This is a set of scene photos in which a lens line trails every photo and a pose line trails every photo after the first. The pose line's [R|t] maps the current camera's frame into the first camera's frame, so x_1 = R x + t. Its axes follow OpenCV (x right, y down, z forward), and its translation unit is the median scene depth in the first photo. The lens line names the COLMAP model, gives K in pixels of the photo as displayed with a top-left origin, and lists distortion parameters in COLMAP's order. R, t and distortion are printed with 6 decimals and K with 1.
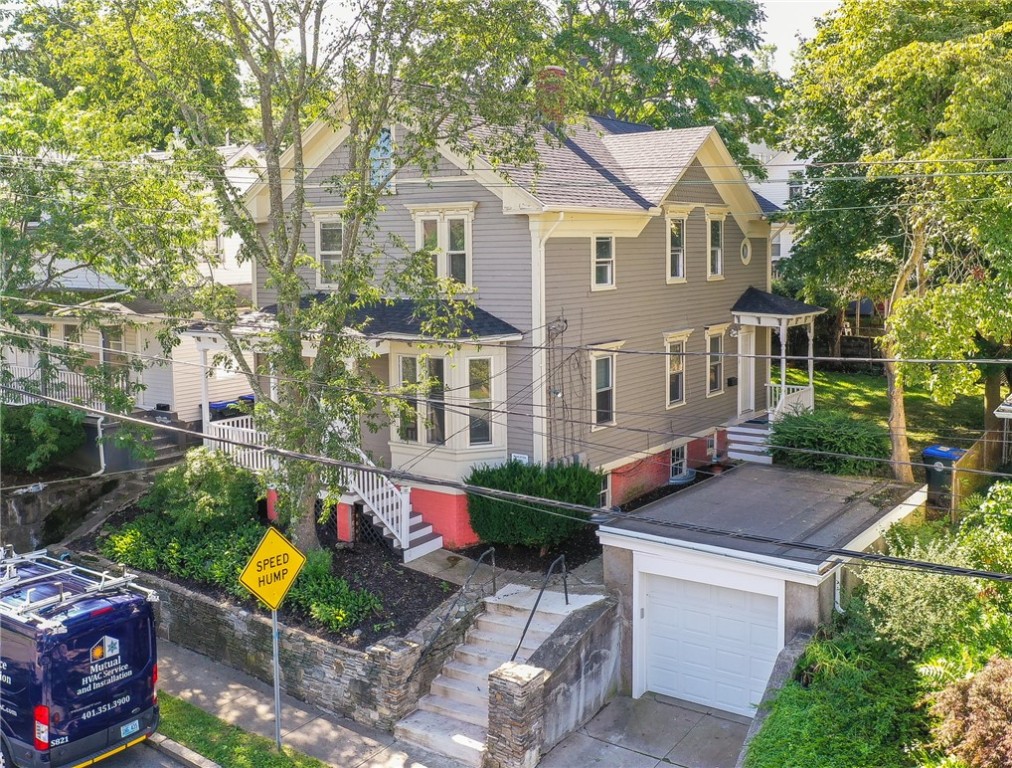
lens RADIAL K [[1066.1, 0, 502.9], [0, 1066.1, 439.0], [0, 0, 1]] dist [-0.006318, 0.000000]
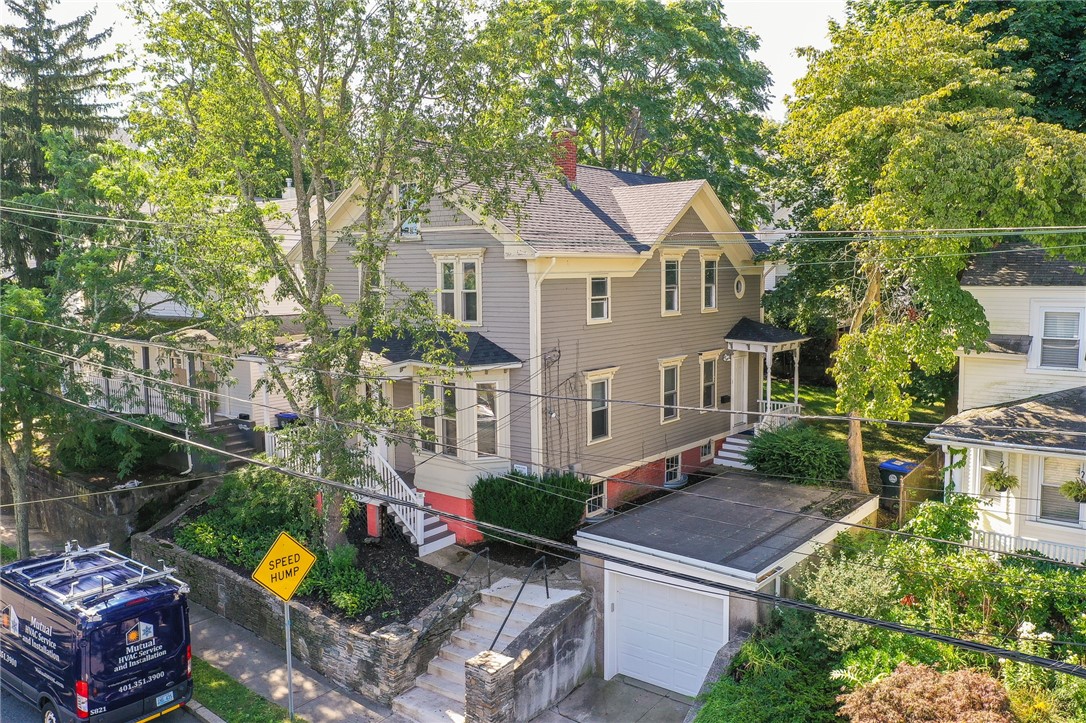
lens RADIAL K [[868.7, 0, 542.5], [0, 868.7, 451.0], [0, 0, 1]] dist [-0.015503, 0.013450]
pose [[0.998371, 0.012976, -0.055569, 0.095516], [-0.011564, 0.999604, 0.025657, -0.026642], [0.055880, -0.024973, 0.998125, 0.055496]]
